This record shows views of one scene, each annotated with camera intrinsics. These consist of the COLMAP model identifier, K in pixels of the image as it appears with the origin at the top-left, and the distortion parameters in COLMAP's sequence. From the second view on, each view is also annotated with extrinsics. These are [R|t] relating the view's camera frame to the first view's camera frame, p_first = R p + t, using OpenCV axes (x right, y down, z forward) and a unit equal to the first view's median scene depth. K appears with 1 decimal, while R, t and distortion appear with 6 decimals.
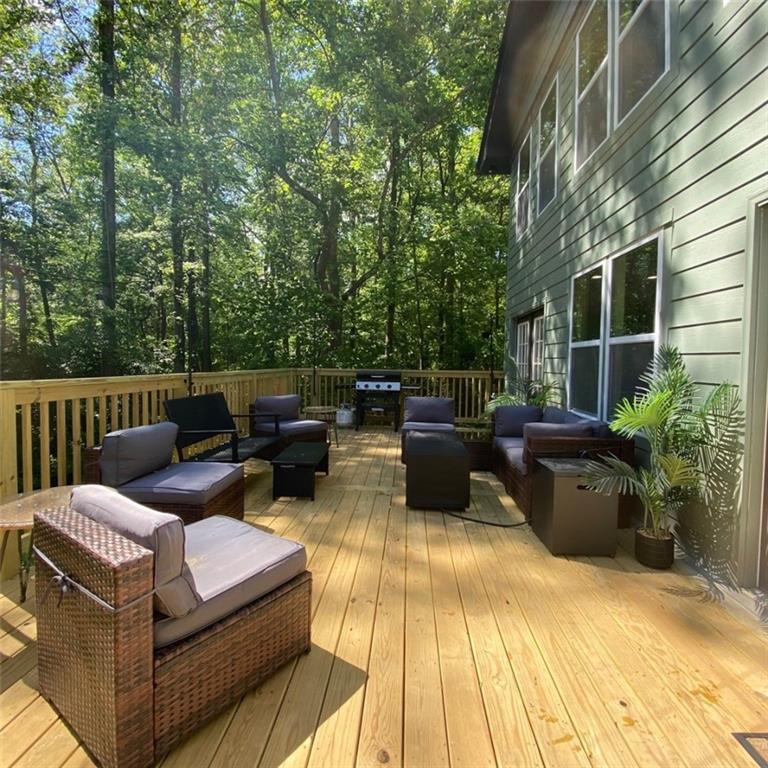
lens RADIAL K [[404.5, 0, 391.7], [0, 404.5, 384.6], [0, 0, 1]] dist [0.061132, -0.042863]
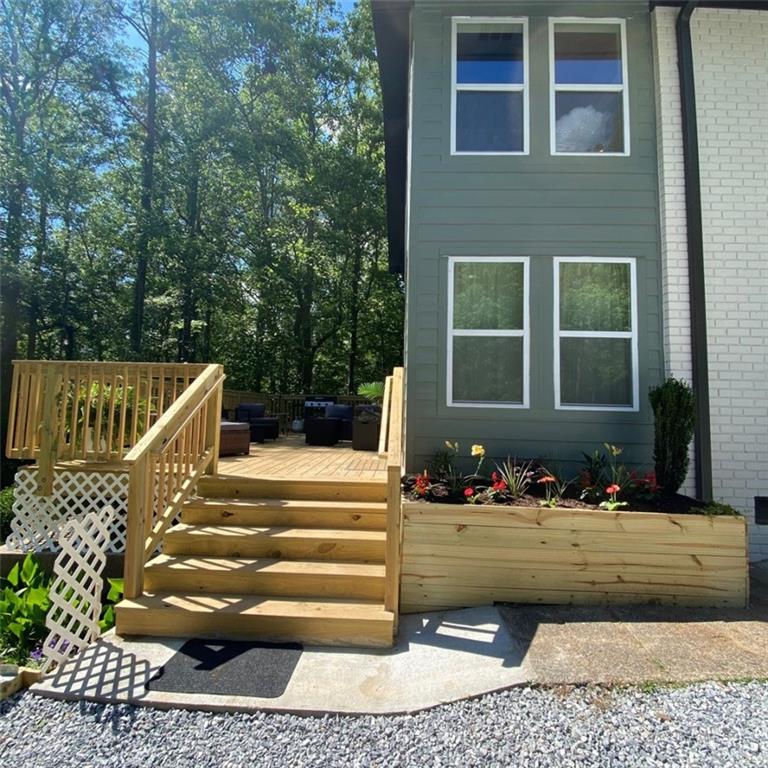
lens RADIAL K [[404.5, 0, 391.7], [0, 404.5, 384.6], [0, 0, 1]] dist [0.061132, -0.042863]
pose [[0.999521, 0.013519, 0.027831, 0.510736], [-0.010067, 0.992647, -0.120629, 0.285224], [-0.029257, 0.120291, 0.992308, -1.532257]]
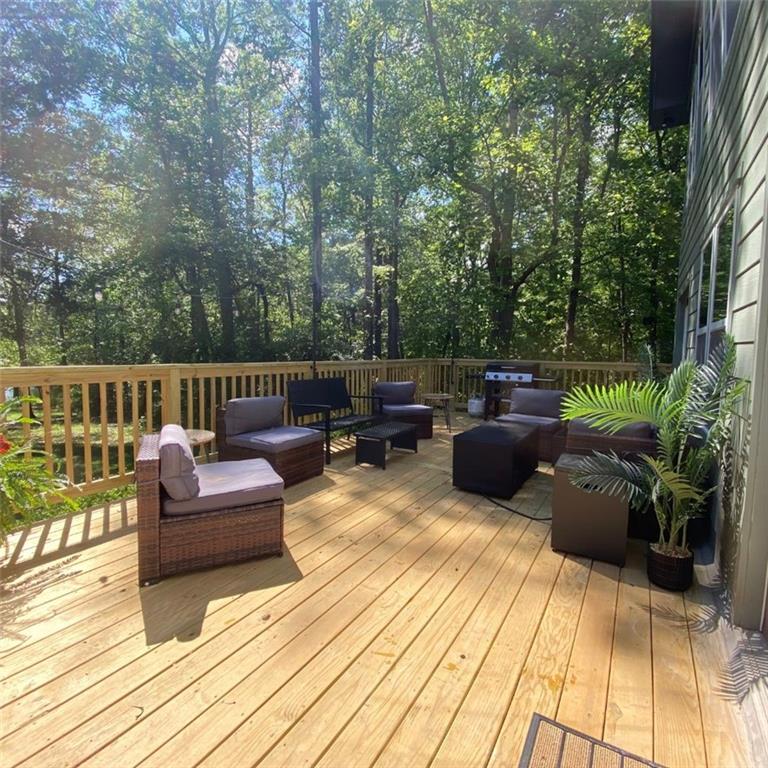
lens RADIAL K [[404.5, 0, 391.7], [0, 404.5, 384.6], [0, 0, 1]] dist [0.061132, -0.042863]
pose [[0.883625, 0.039439, -0.466531, 0.433452], [-0.028605, 0.999132, 0.030285, 0.000297], [0.467321, -0.013416, 0.883986, -0.039620]]
